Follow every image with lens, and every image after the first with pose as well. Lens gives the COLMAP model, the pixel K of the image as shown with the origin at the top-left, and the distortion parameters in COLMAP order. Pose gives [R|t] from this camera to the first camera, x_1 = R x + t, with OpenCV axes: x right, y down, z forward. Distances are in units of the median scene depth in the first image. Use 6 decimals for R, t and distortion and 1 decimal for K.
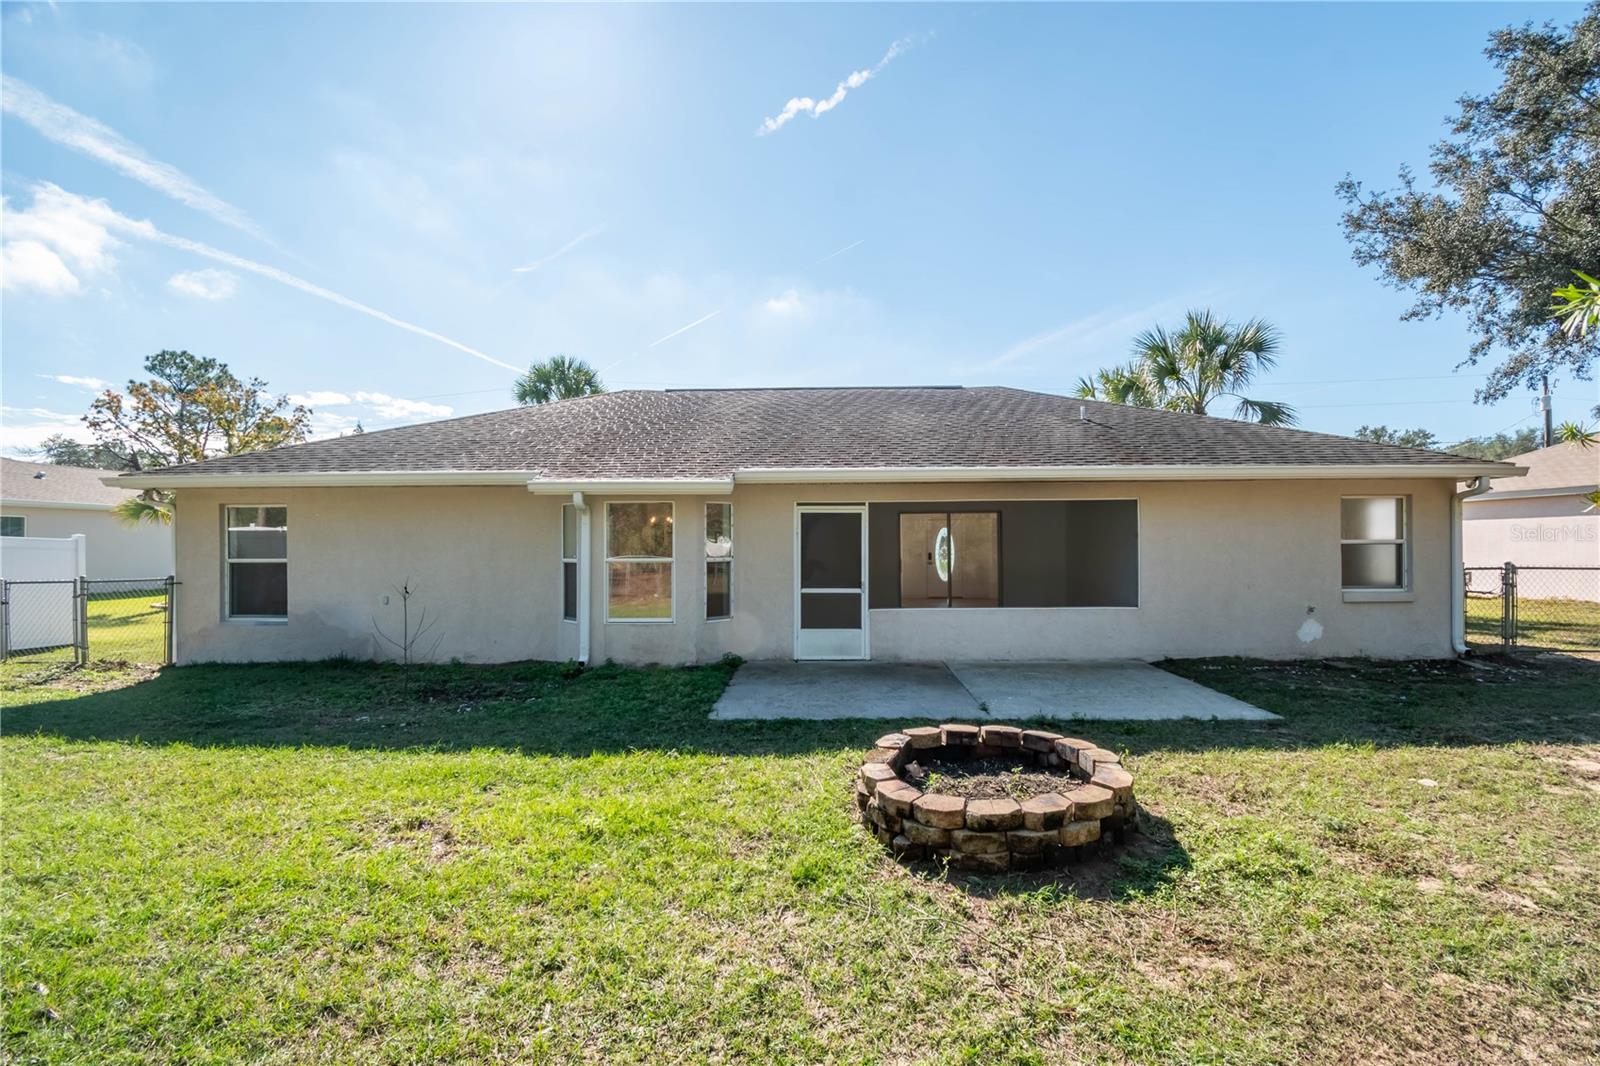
lens RADIAL K [[731.1, 0, 825.4], [0, 731.1, 538.4], [0, 0, 1]] dist [-0.000556, -0.000450]
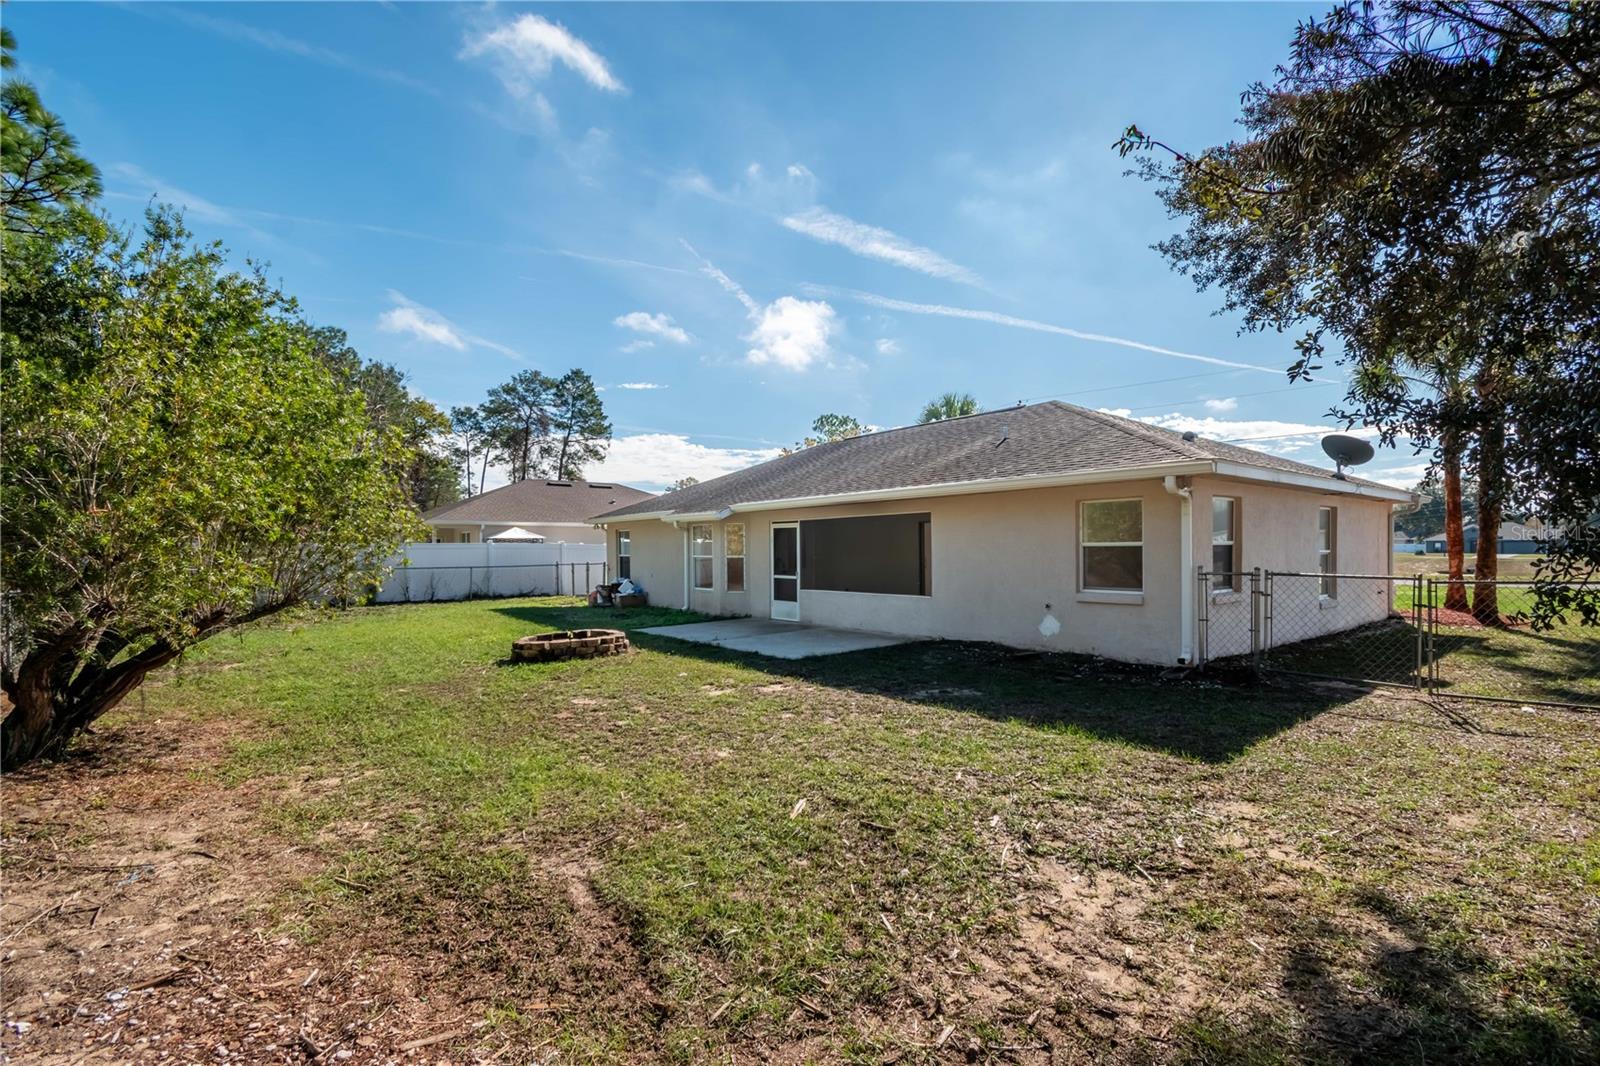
lens RADIAL K [[731.1, 0, 825.4], [0, 731.1, 538.4], [0, 0, 1]] dist [-0.000556, -0.000450]
pose [[0.658572, -0.010628, -0.752443, 1.258292], [0.015979, 0.999872, -0.000138, -0.010299], [0.752348, -0.011933, 0.658658, 0.022753]]
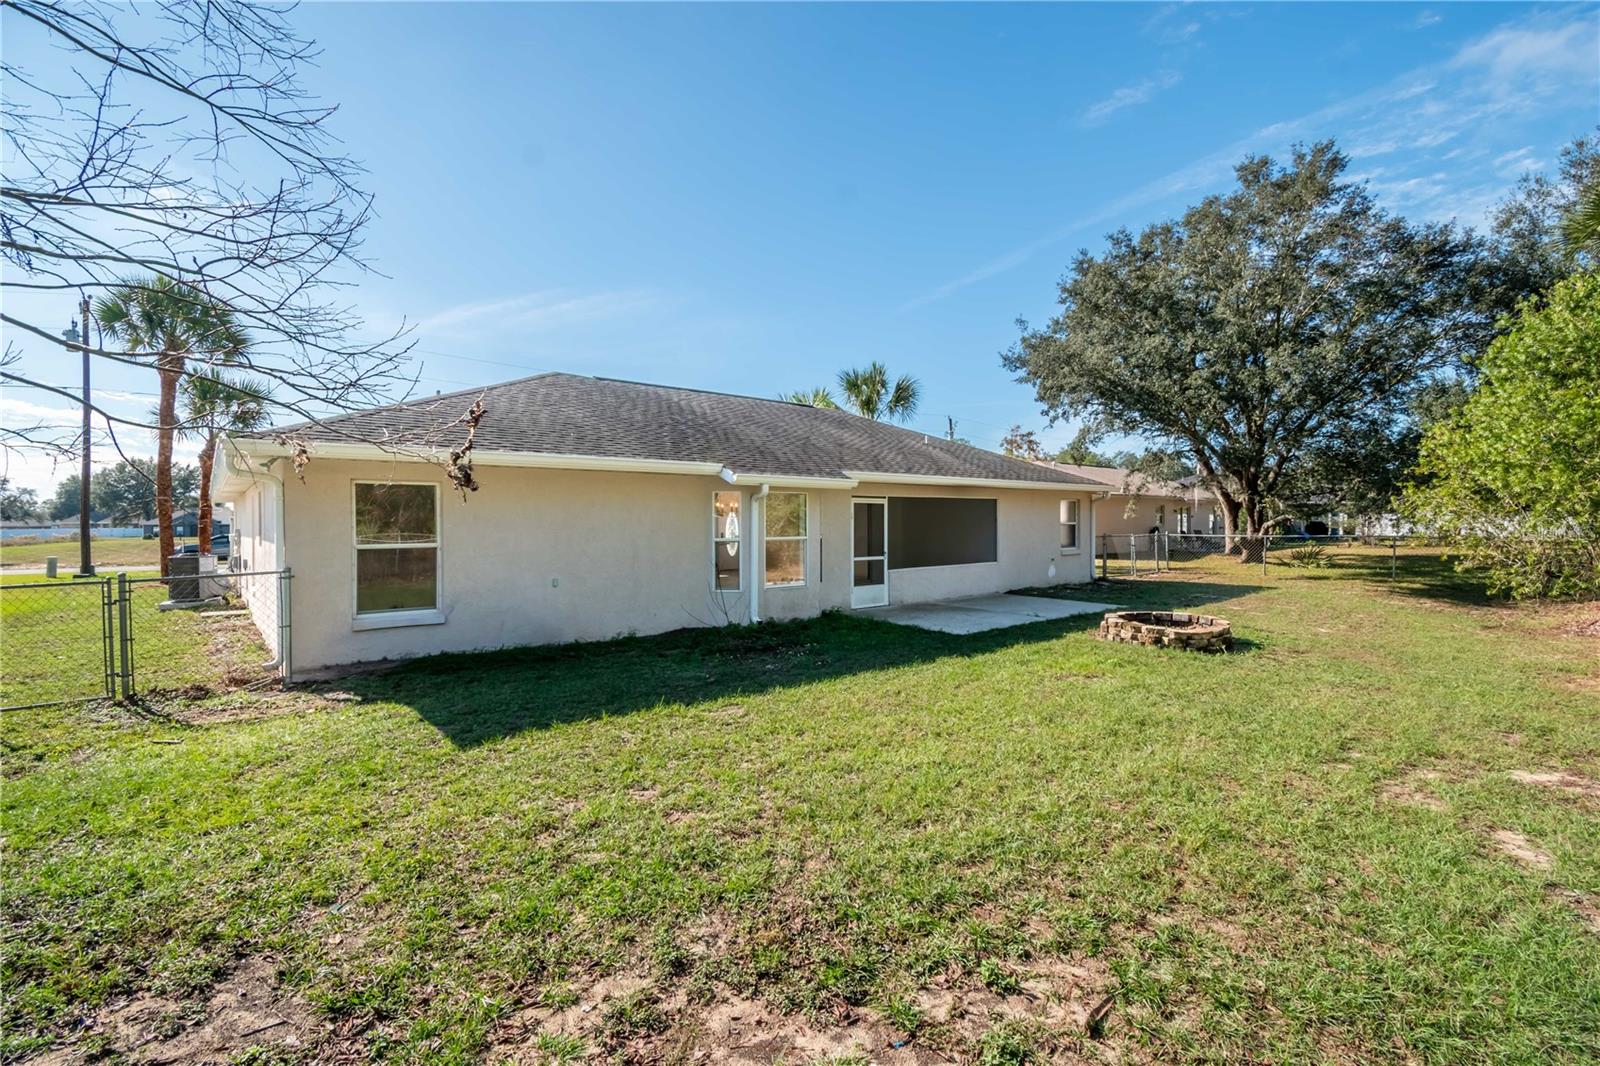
lens RADIAL K [[731.1, 0, 825.4], [0, 731.1, 538.4], [0, 0, 1]] dist [-0.000556, -0.000450]
pose [[0.737487, -0.015639, 0.675181, -1.005084], [-0.001510, 0.999691, 0.024804, -0.001802], [-0.675360, -0.019312, 0.737235, 0.019867]]
